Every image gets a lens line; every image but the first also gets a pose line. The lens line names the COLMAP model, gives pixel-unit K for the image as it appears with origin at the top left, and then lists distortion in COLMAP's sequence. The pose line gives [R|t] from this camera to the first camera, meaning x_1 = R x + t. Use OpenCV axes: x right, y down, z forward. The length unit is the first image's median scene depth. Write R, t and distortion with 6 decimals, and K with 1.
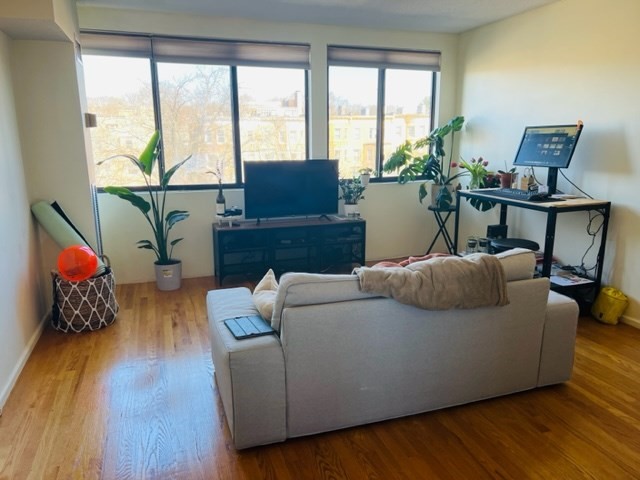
lens RADIAL K [[483.8, 0, 320.1], [0, 483.8, 240.9], [0, 0, 1]] dist [0.027914, -0.005764]
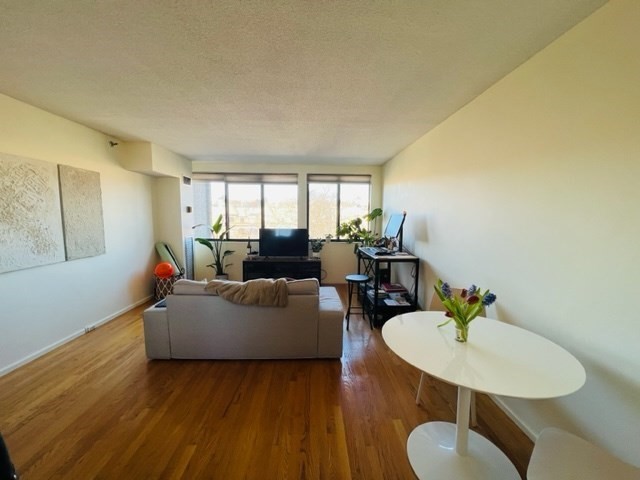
lens RADIAL K [[255.8, 0, 320.1], [0, 255.8, 240.8], [0, 0, 1]] dist [-0.001217, 0.000029]
pose [[0.955071, 0.040584, -0.293587, 0.405923], [-0.075408, 0.991256, -0.108282, -0.012775], [0.286625, 0.125556, 0.949780, 0.034572]]
